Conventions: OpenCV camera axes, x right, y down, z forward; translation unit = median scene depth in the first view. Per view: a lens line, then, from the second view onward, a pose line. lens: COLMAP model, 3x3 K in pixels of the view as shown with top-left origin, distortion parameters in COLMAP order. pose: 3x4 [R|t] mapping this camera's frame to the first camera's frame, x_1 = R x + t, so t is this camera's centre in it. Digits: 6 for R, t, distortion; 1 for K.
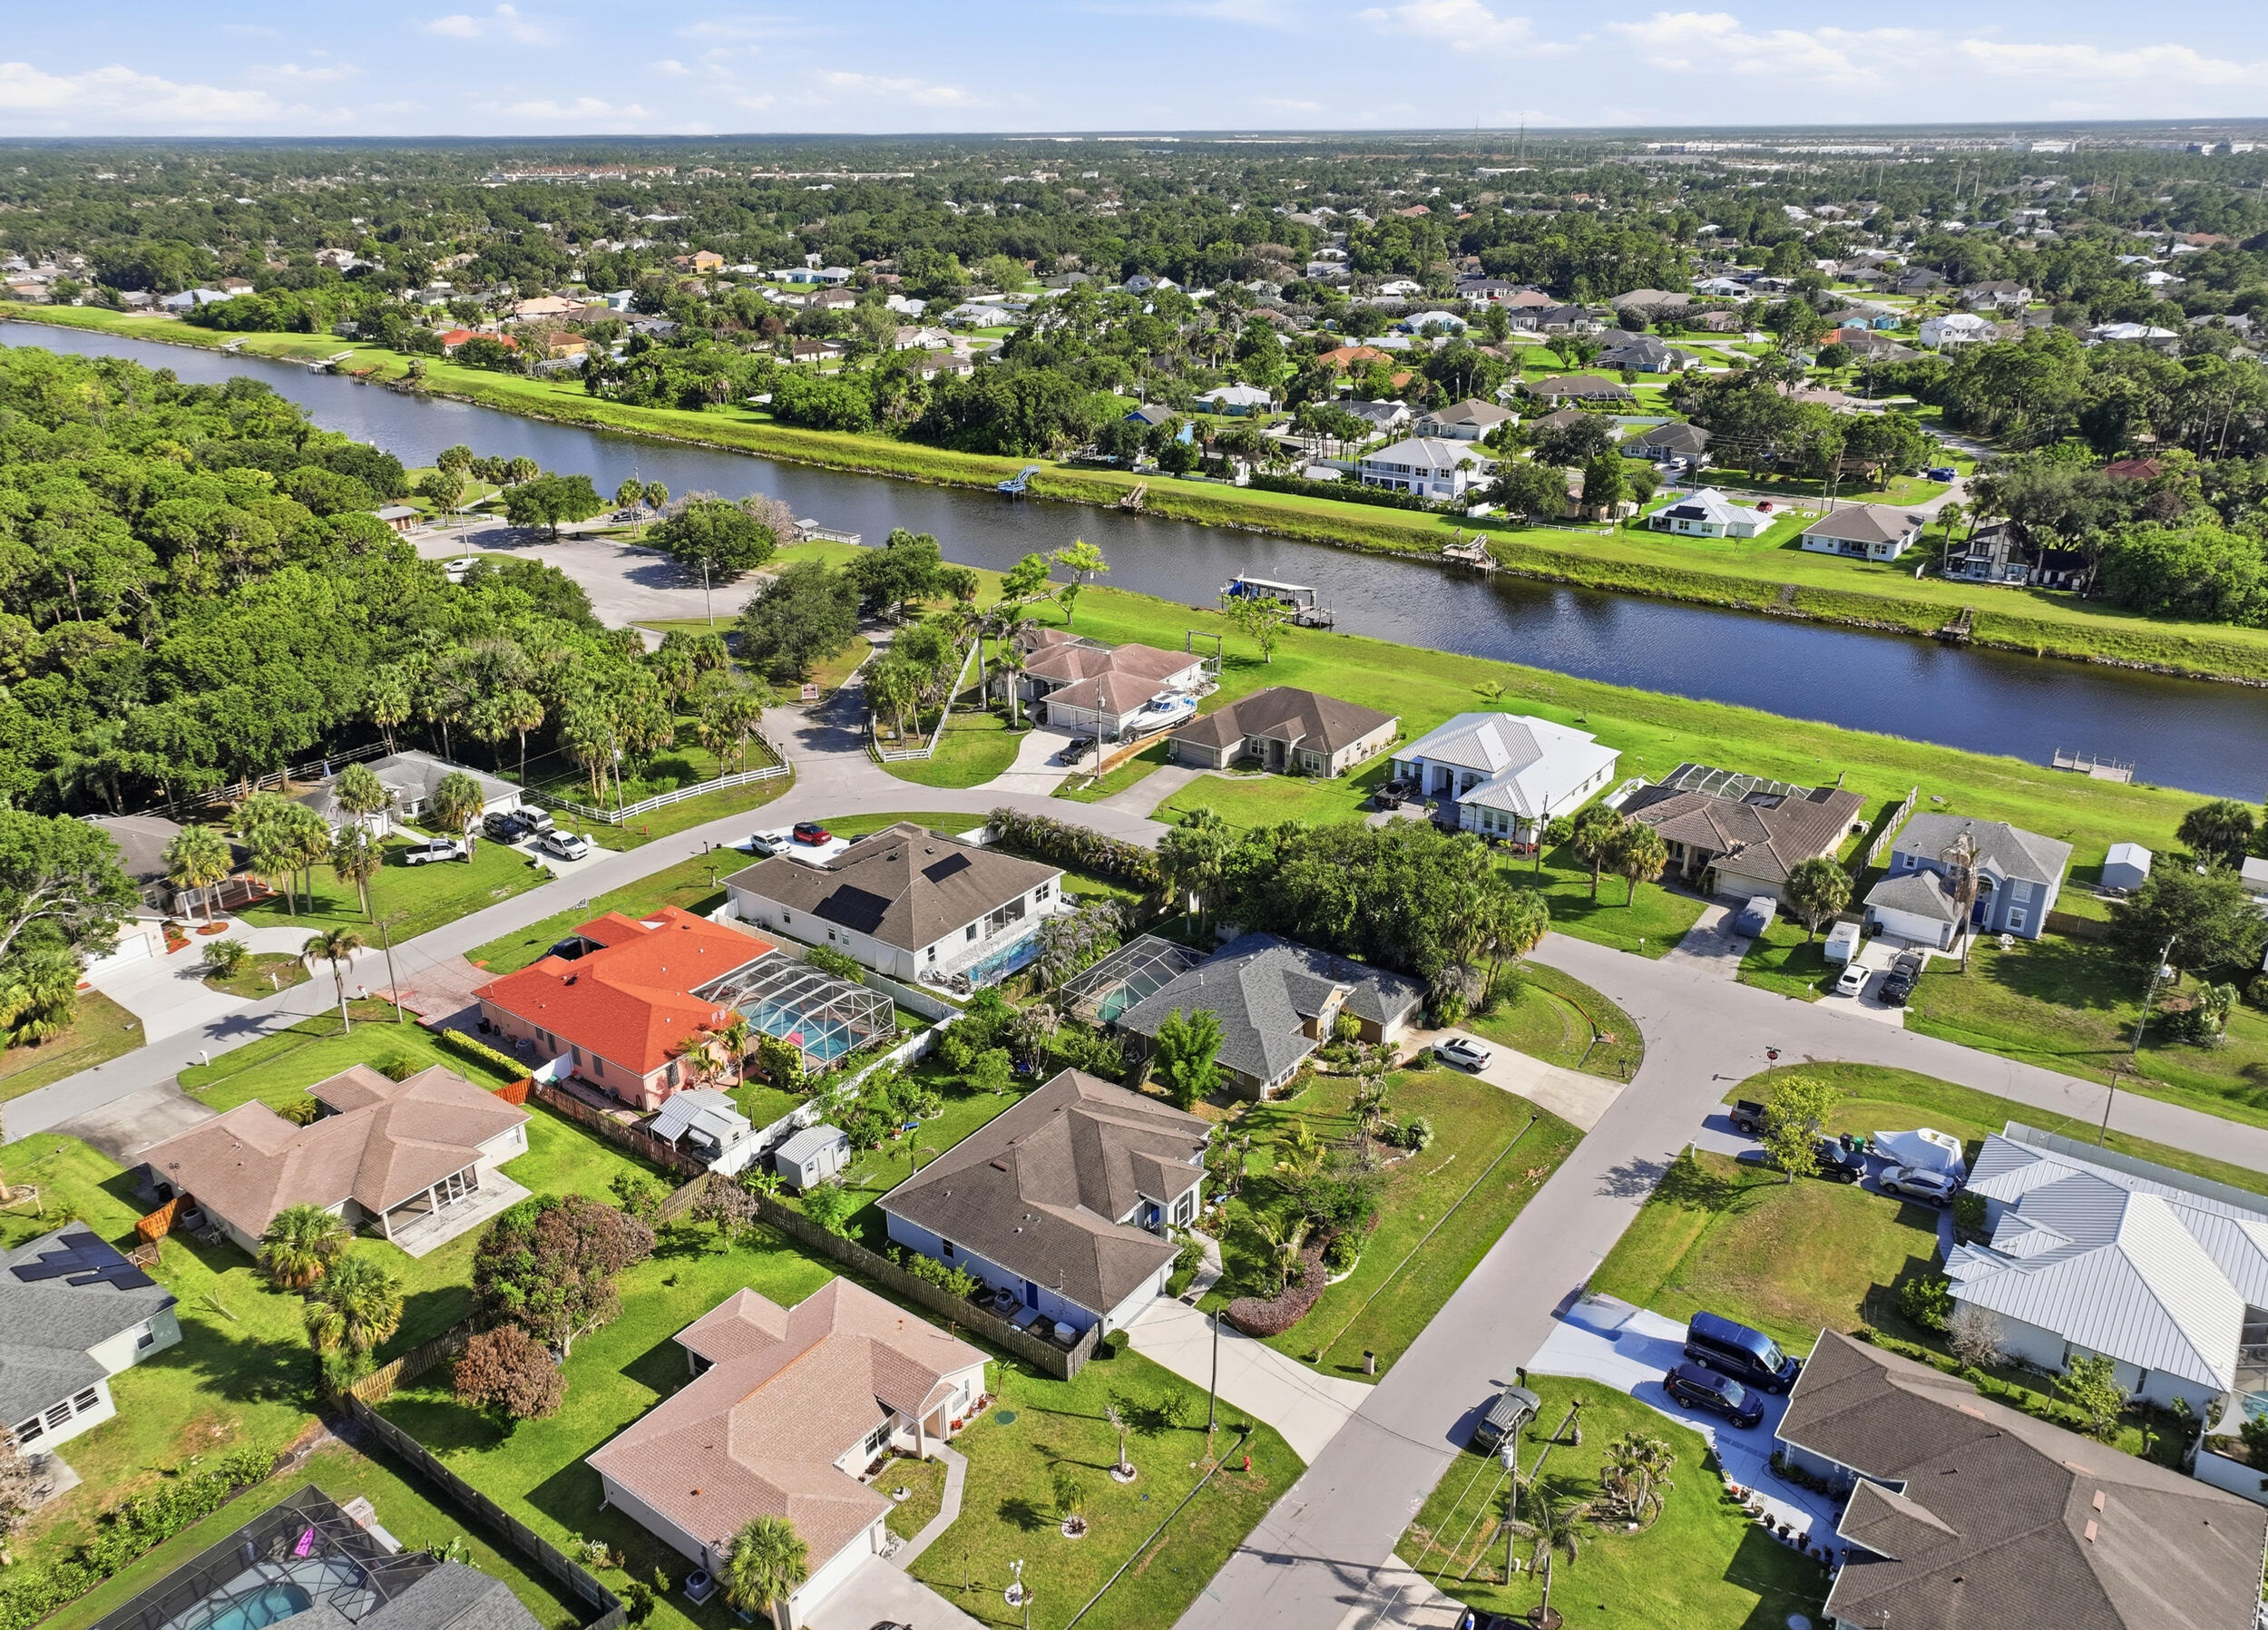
lens RADIAL K [[1603.9, 0, 1134.0], [0, 1603.9, 815.0], [0, 0, 1]] dist [0.007364, 0.004146]
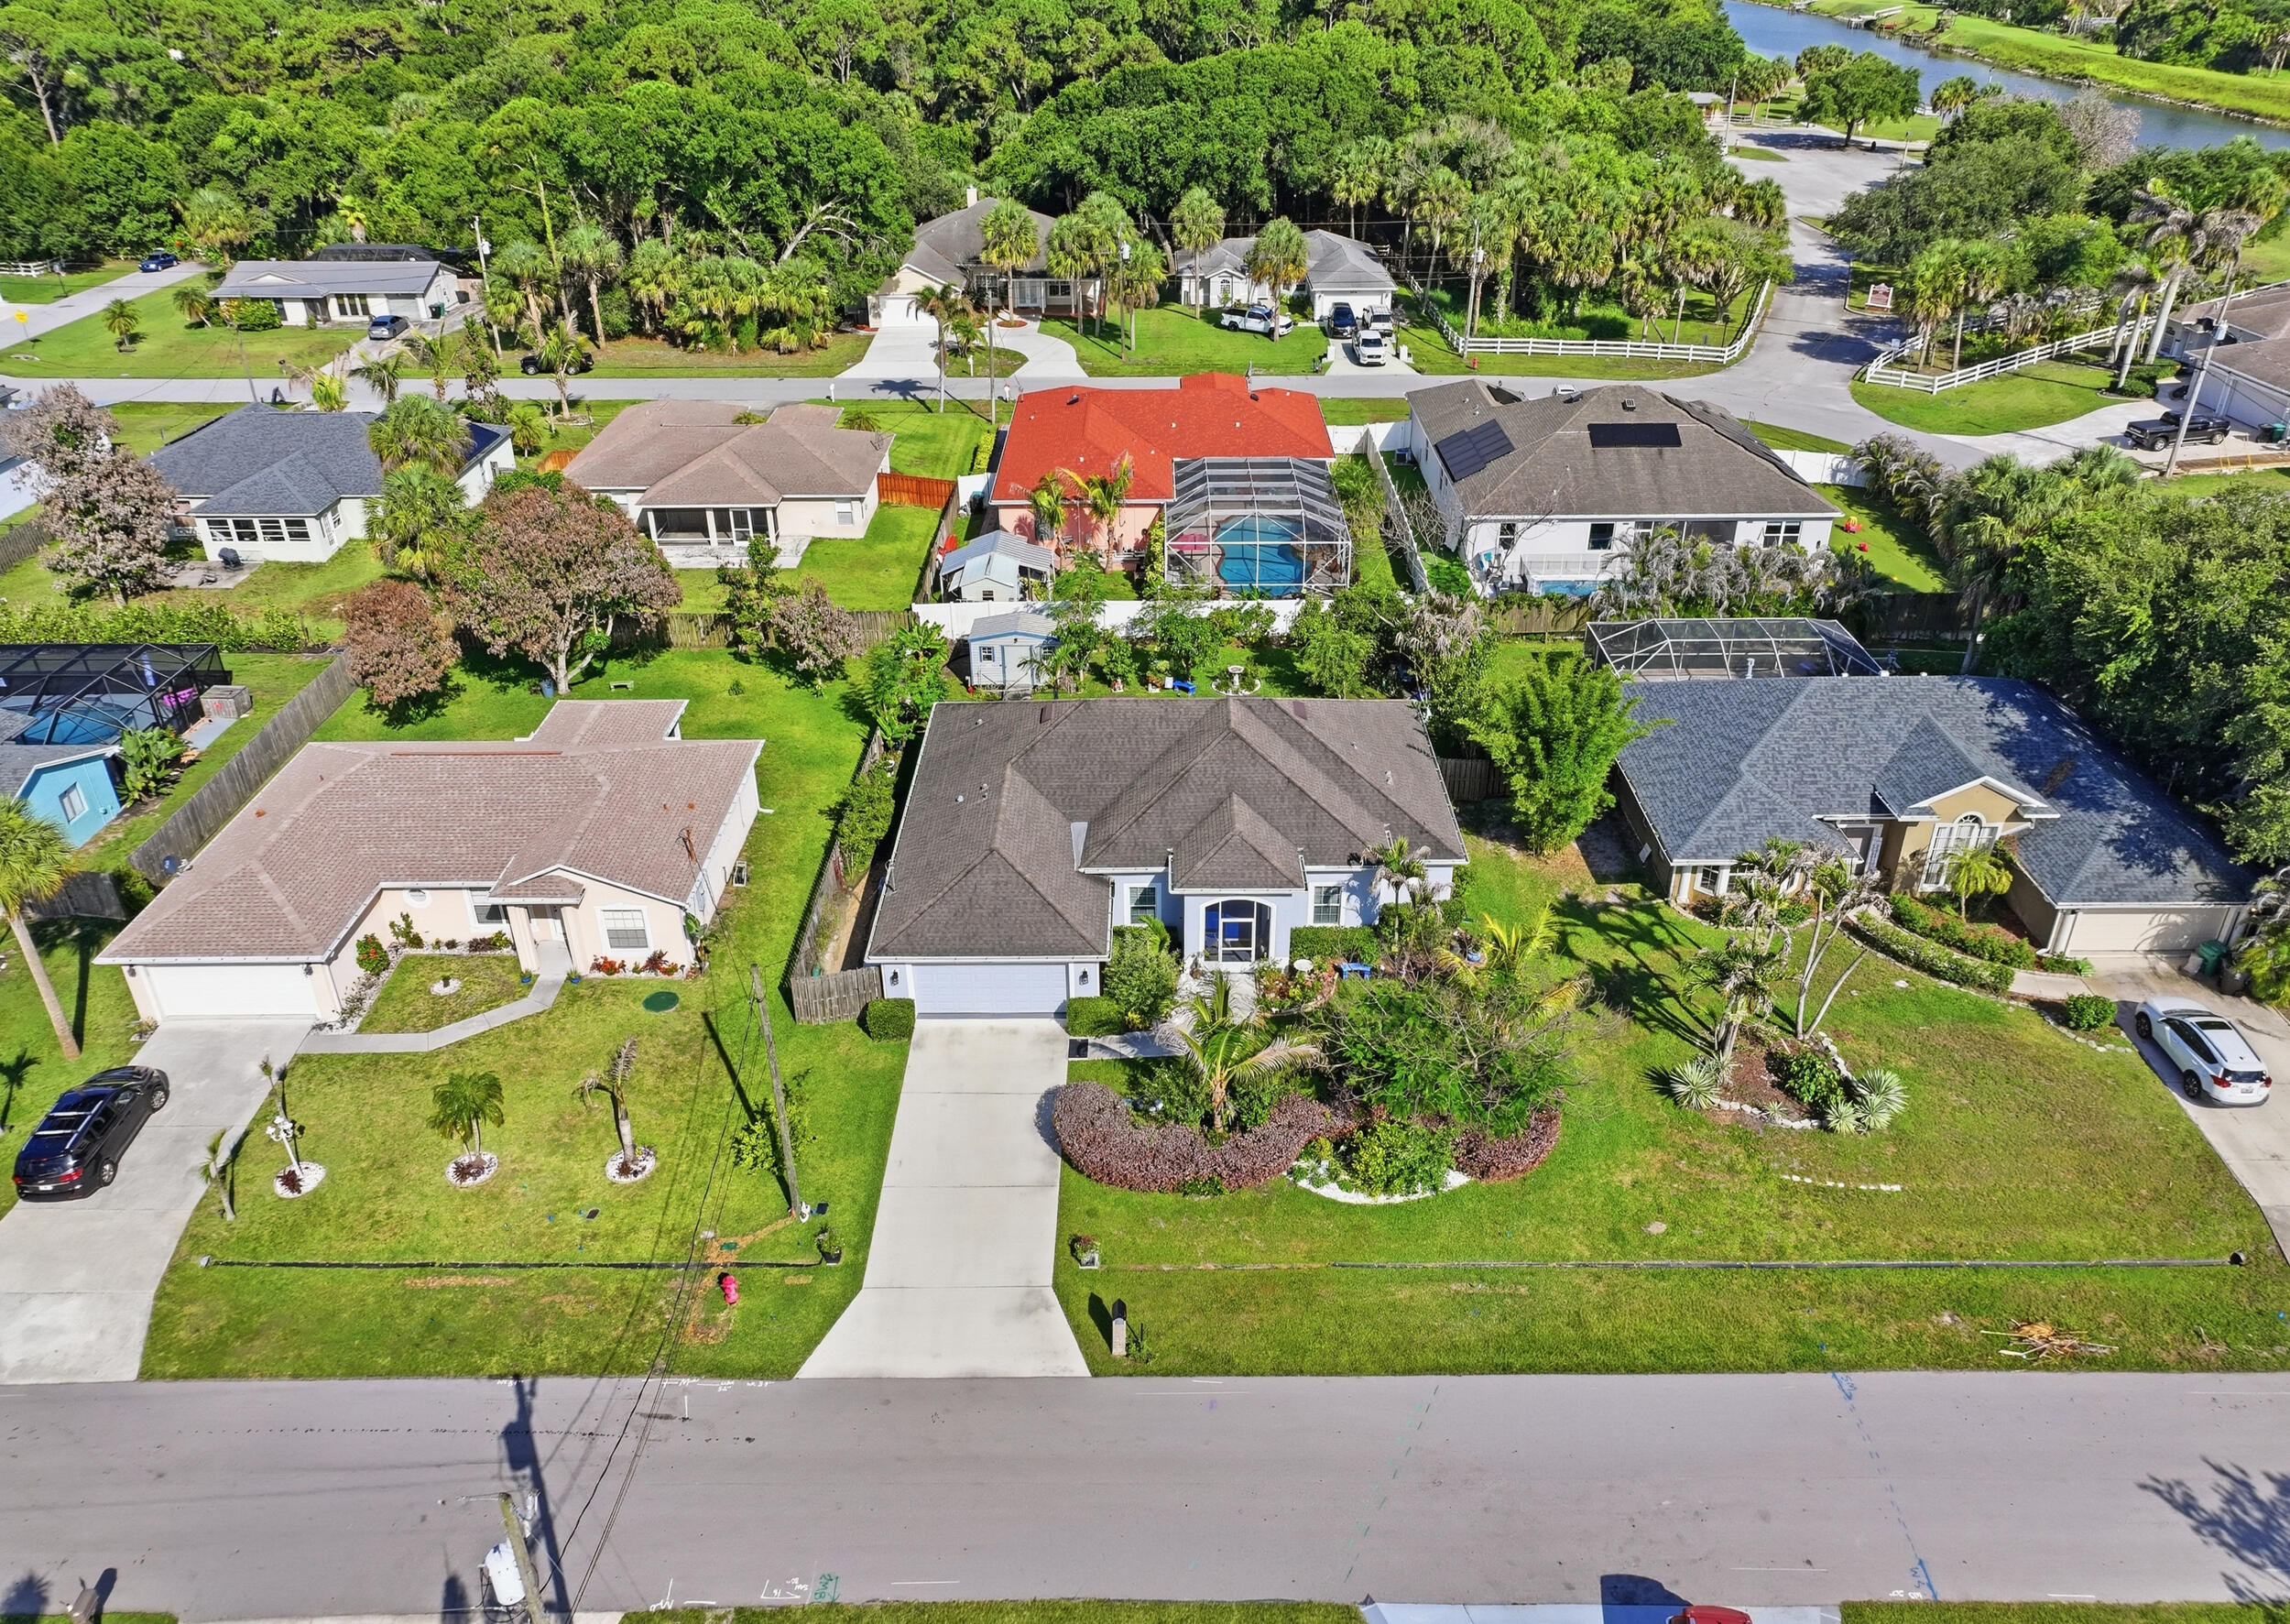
lens RADIAL K [[1615.3, 0, 1173.7], [0, 1615.3, 812.3], [0, 0, 1]] dist [-0.001690, 0.024936]
pose [[0.600819, 0.400750, -0.691676, 0.211958], [-0.314818, 0.913956, 0.256073, 0.049574], [0.734783, 0.063898, 0.675285, 0.368880]]
